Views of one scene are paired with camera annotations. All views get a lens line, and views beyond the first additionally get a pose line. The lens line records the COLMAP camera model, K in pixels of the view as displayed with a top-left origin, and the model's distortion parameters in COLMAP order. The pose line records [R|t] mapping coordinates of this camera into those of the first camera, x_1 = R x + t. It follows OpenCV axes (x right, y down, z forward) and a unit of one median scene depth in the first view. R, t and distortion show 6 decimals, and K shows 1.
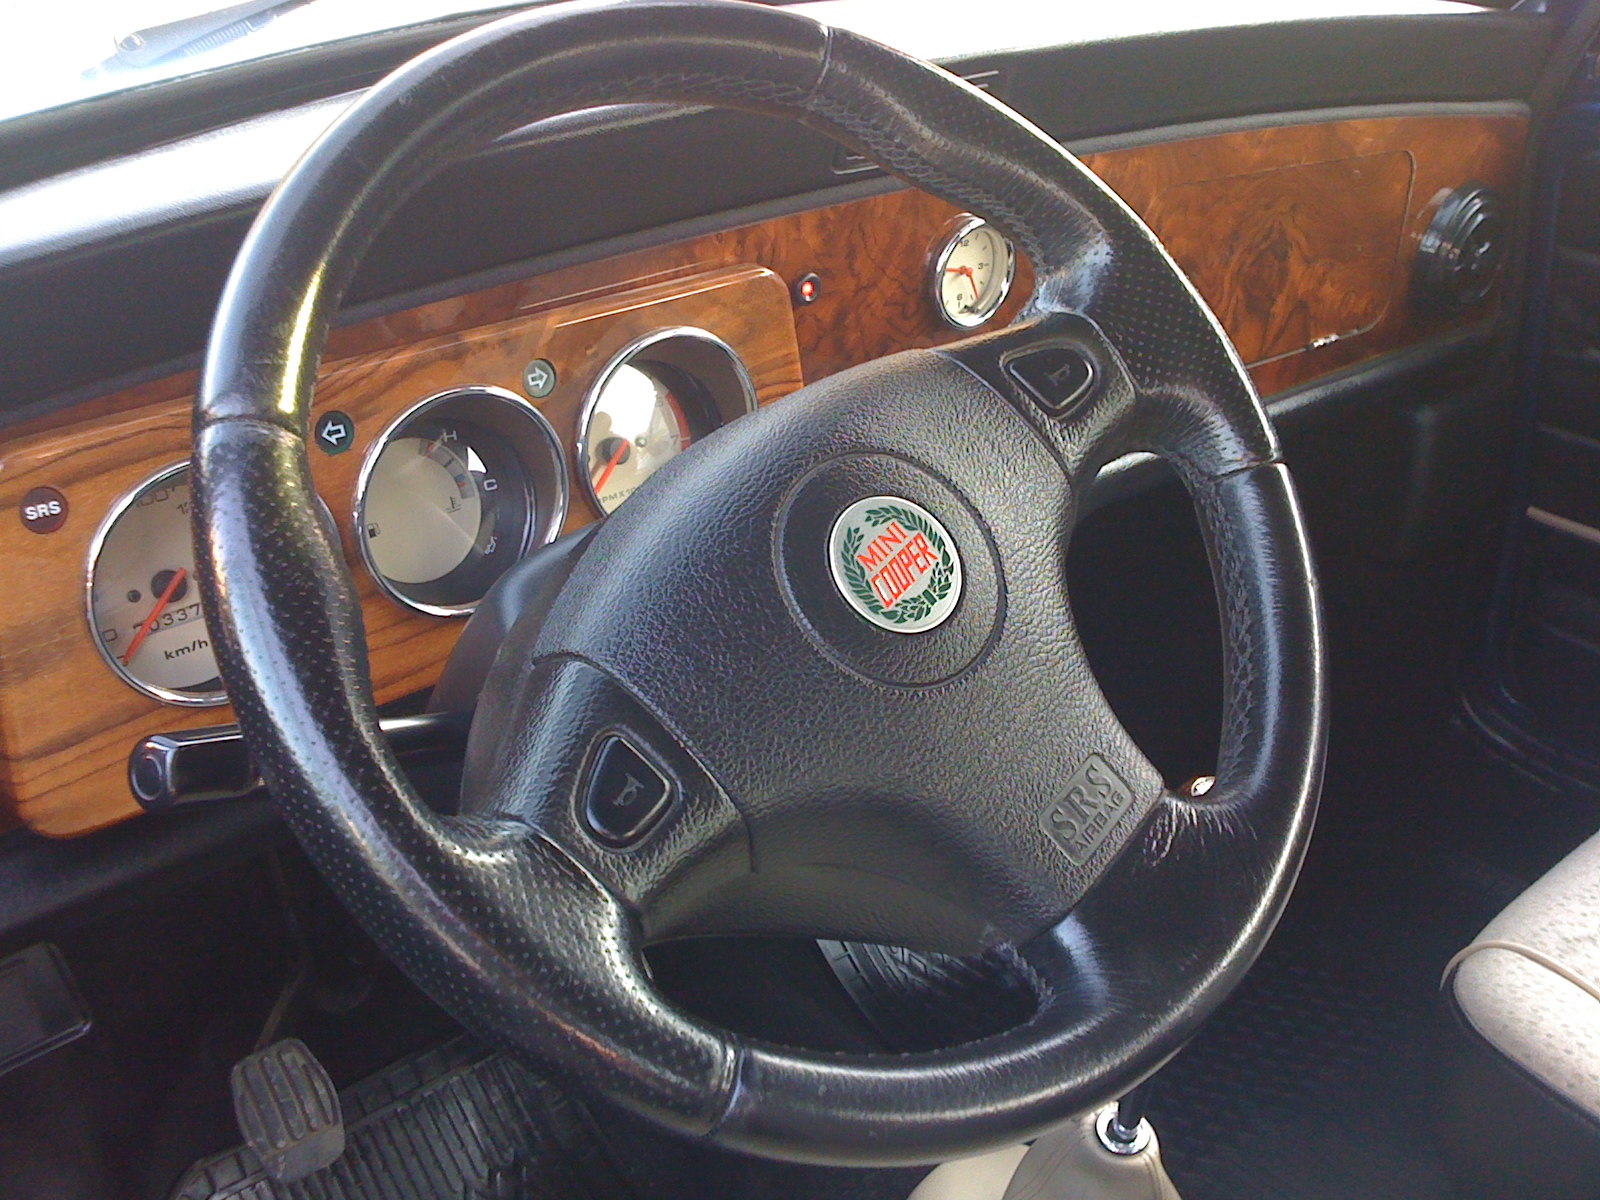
lens RADIAL K [[1731.7, 0, 770.9], [0, 1731.7, 624.0], [0, 0, 1]] dist [0.143630, -0.357831]
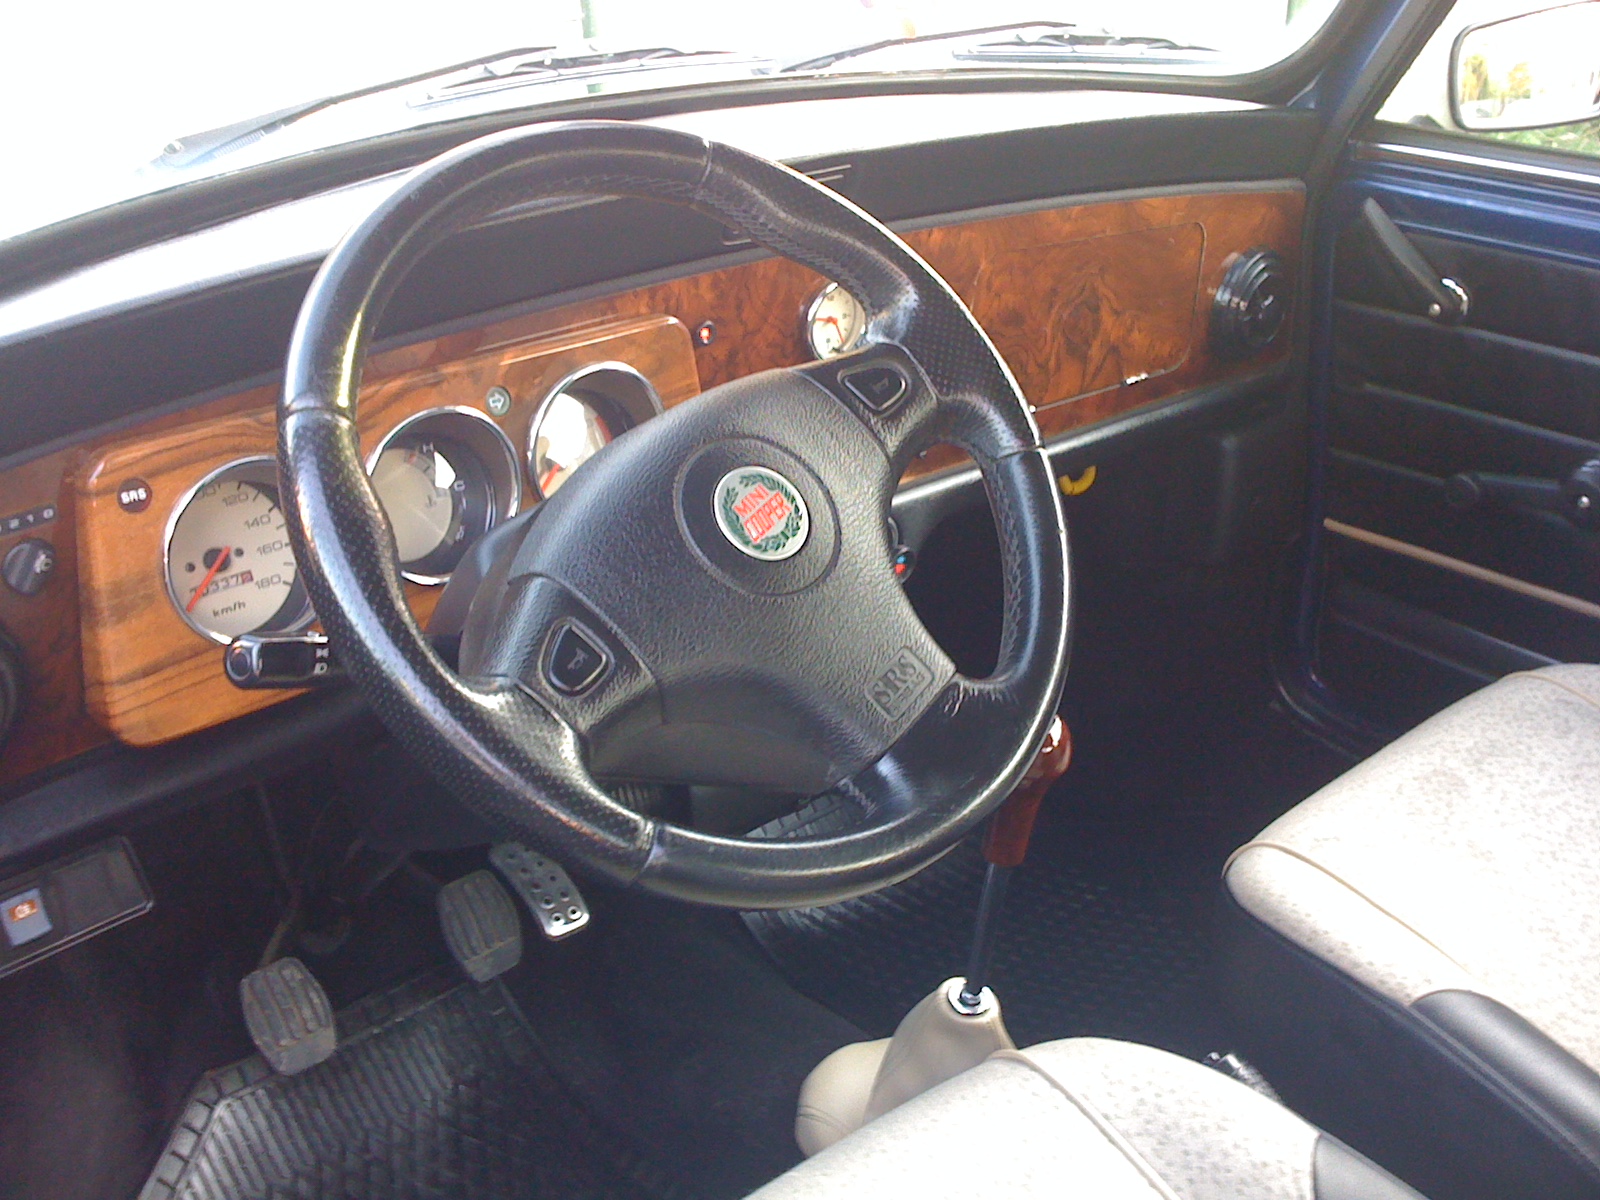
lens RADIAL K [[1719.8, 0, 769.0], [0, 1719.8, 603.4], [0, 0, 1]] dist [0.152218, -0.377978]
pose [[0.998928, -0.017824, 0.042725, 0.013756], [0.019889, 0.998629, -0.048417, 0.091783], [-0.041804, 0.049215, 0.997913, -0.349531]]
